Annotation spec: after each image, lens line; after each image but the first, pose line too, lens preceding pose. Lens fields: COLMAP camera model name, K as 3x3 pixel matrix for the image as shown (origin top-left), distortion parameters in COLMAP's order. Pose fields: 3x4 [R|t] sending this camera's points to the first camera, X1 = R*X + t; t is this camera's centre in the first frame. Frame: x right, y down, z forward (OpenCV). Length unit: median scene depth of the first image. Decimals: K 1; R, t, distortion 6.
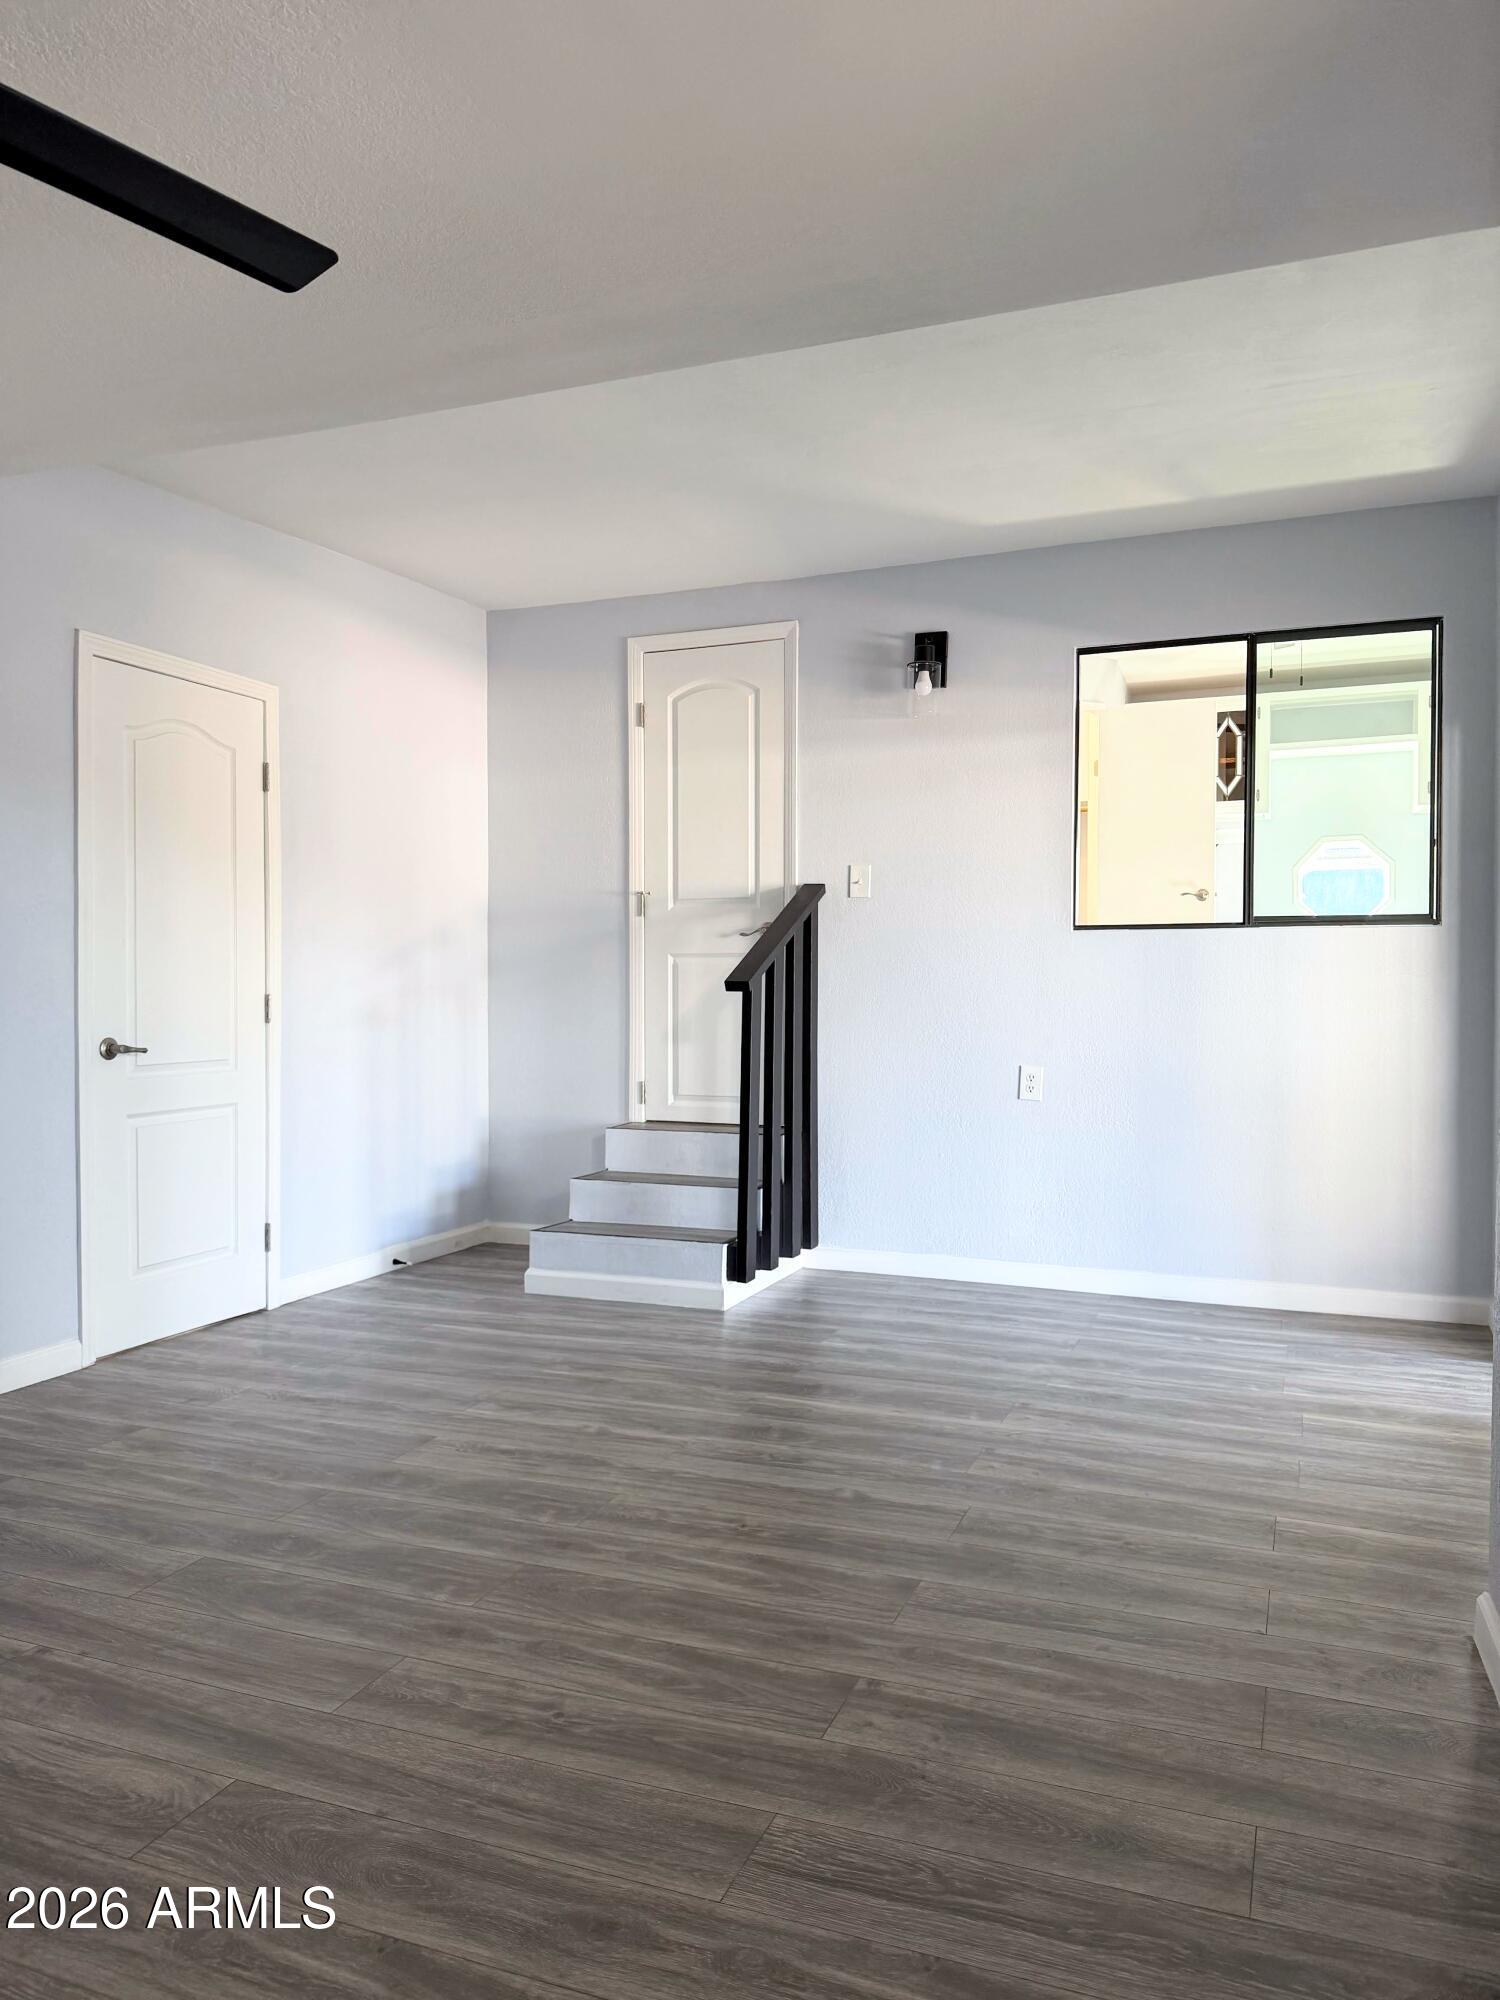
lens RADIAL K [[1415.6, 0, 748.5], [0, 1415.6, 996.6], [0, 0, 1]] dist [0.035762, -0.040365]
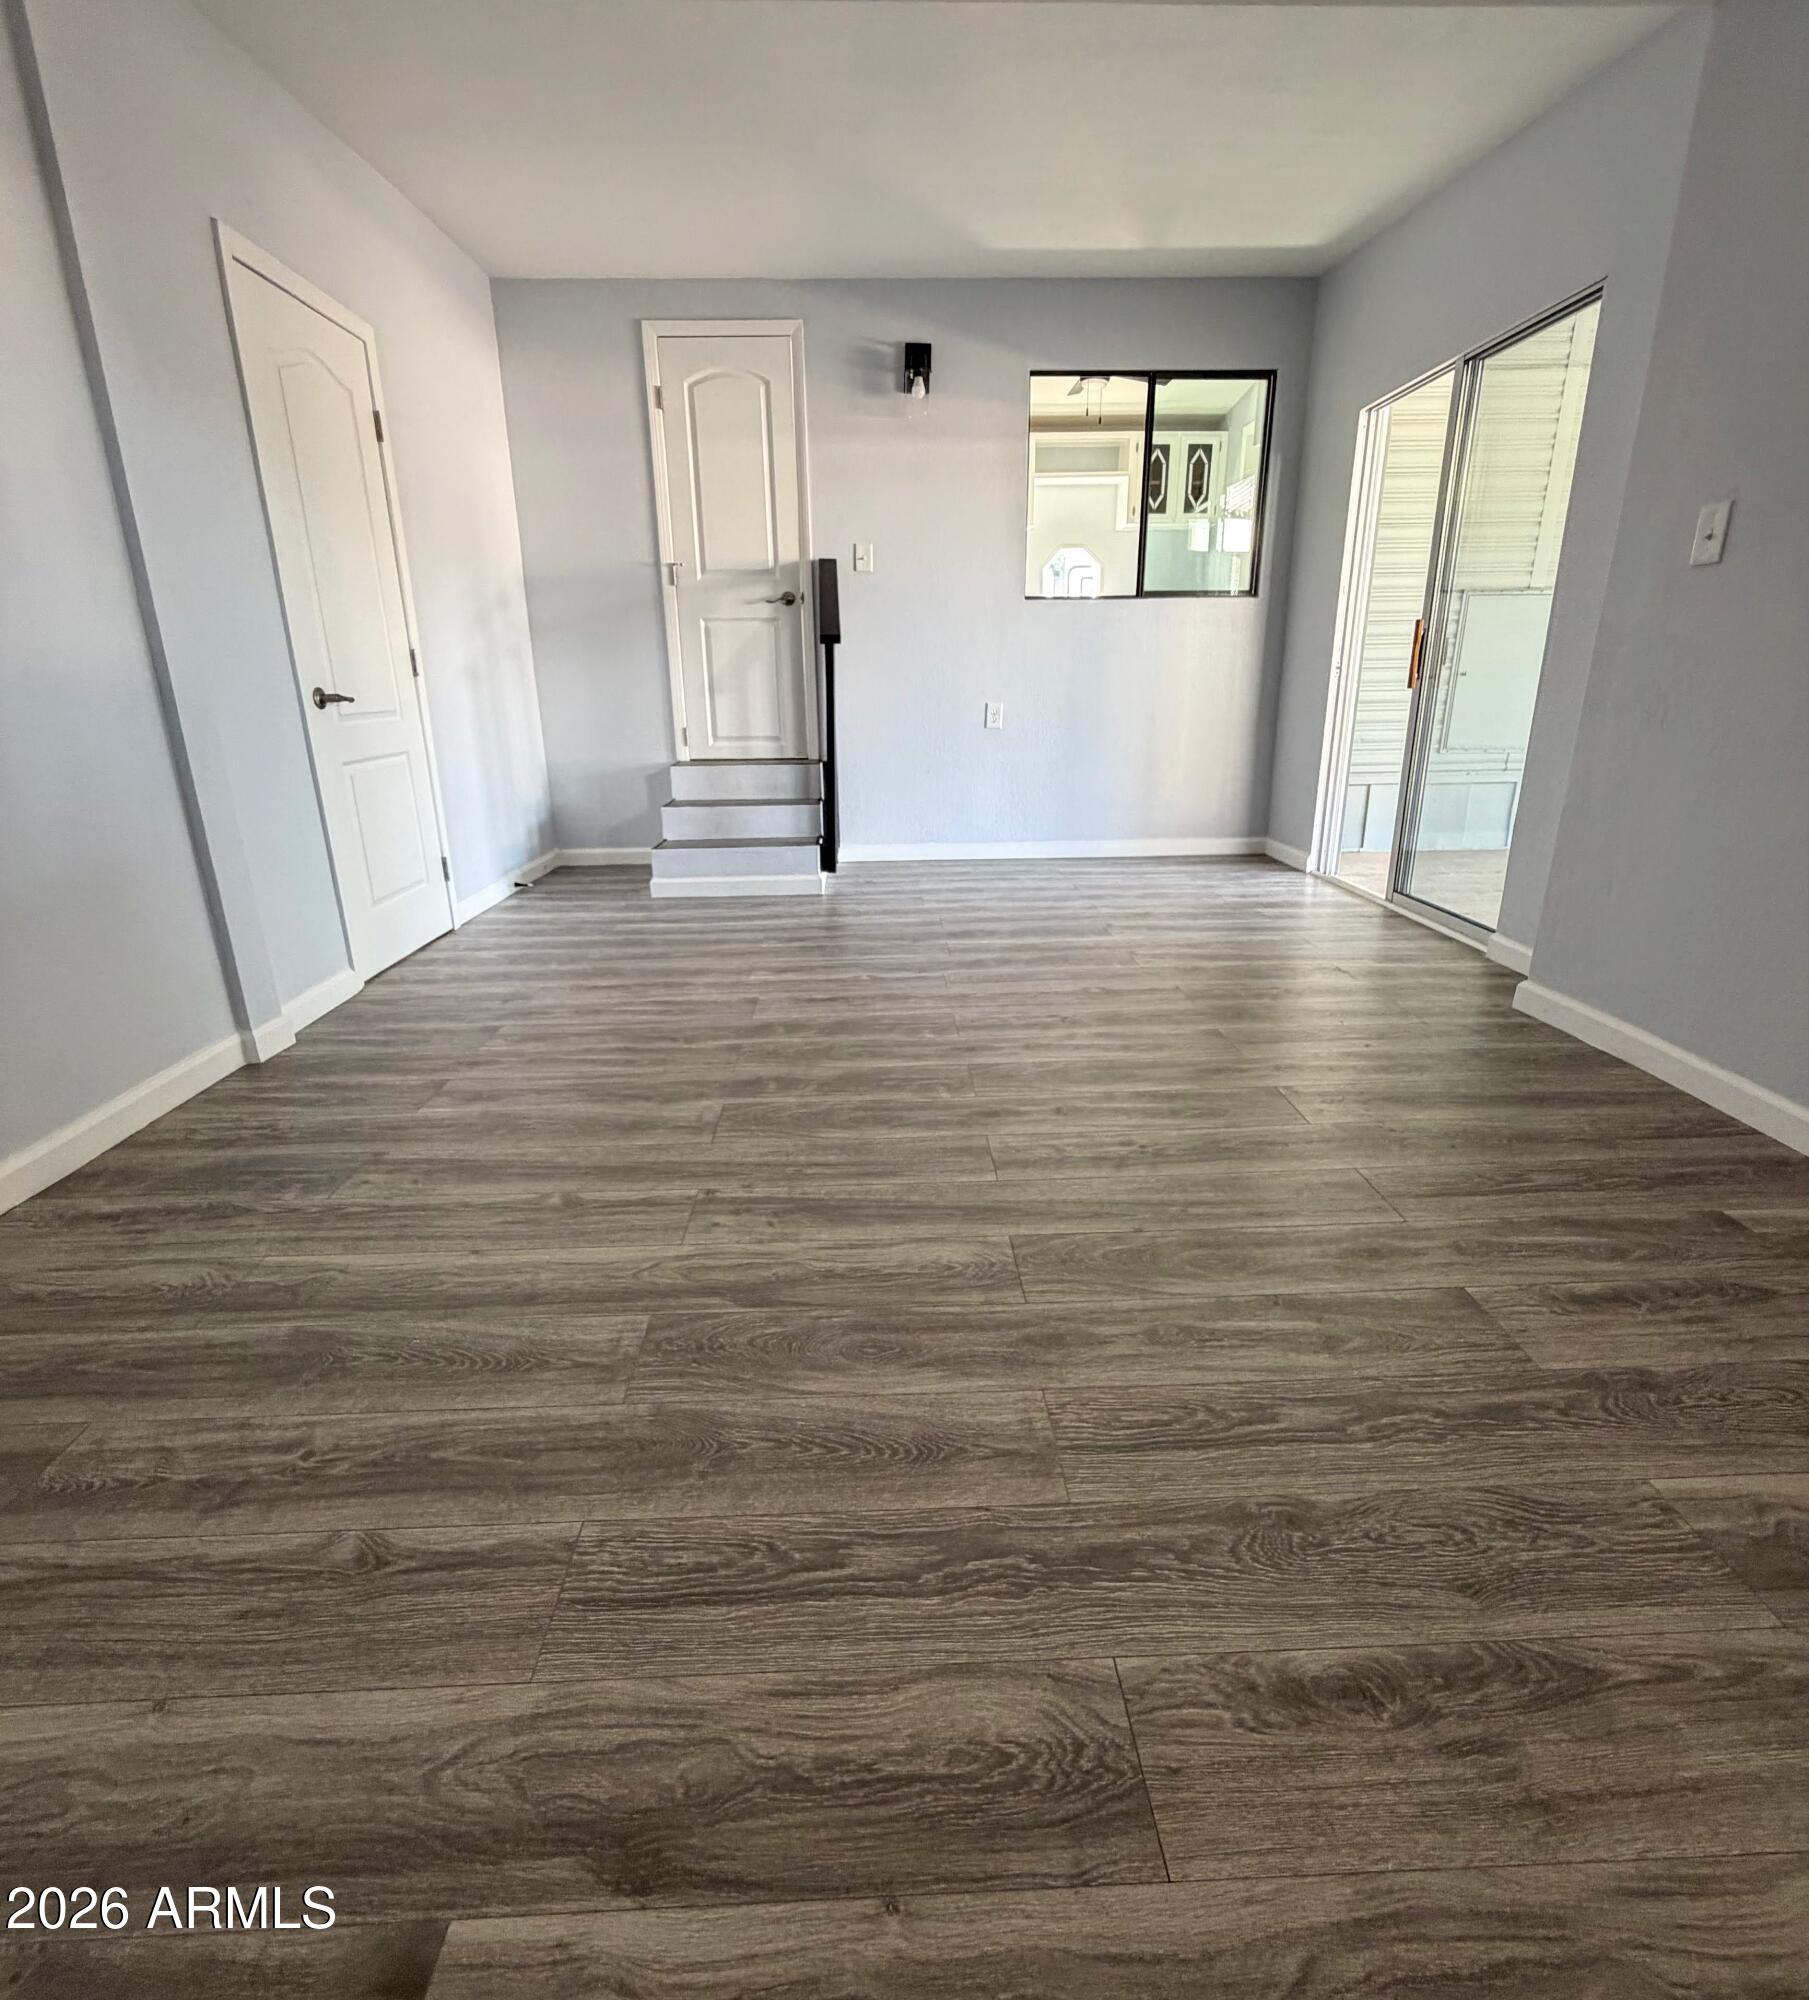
lens RADIAL K [[958.7, 0, 903.7], [0, 958.7, 982.0], [0, 0, 1]] dist [-0.010955, -0.003249]
pose [[0.913139, -0.136490, 0.384118, -0.285168], [0.016114, 0.953630, 0.300551, 0.026106], [-0.407329, -0.268255, 0.872996, 0.131466]]
